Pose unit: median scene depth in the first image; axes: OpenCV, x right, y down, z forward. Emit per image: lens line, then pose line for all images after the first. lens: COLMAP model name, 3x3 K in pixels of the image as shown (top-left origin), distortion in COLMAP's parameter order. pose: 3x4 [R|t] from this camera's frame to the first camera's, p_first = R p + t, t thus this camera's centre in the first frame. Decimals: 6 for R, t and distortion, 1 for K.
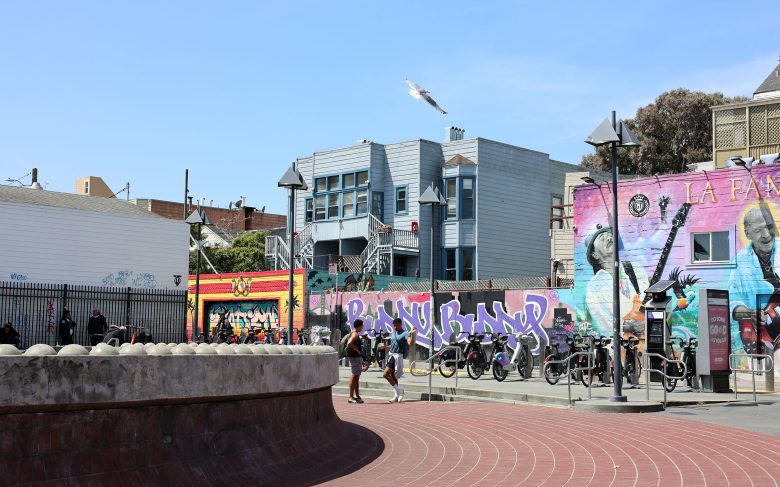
lens RADIAL K [[1046.6, 0, 390.0], [0, 1046.6, 243.5], [0, 0, 1]] dist [-0.000410, -0.025233]
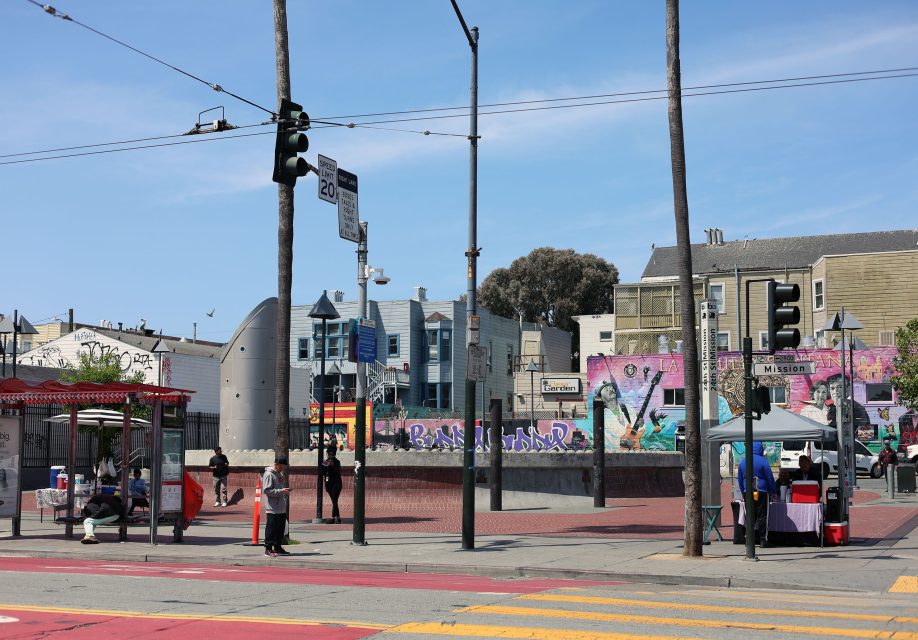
lens RADIAL K [[1328.9, 0, 459.0], [0, 1328.9, 320.0], [0, 0, 1]] dist [0.012286, -0.020201]
pose [[0.937787, 0.025577, 0.346269, -0.599024], [-0.022340, 0.999661, -0.013336, -0.065358], [-0.346492, 0.004770, 0.938041, -0.716154]]
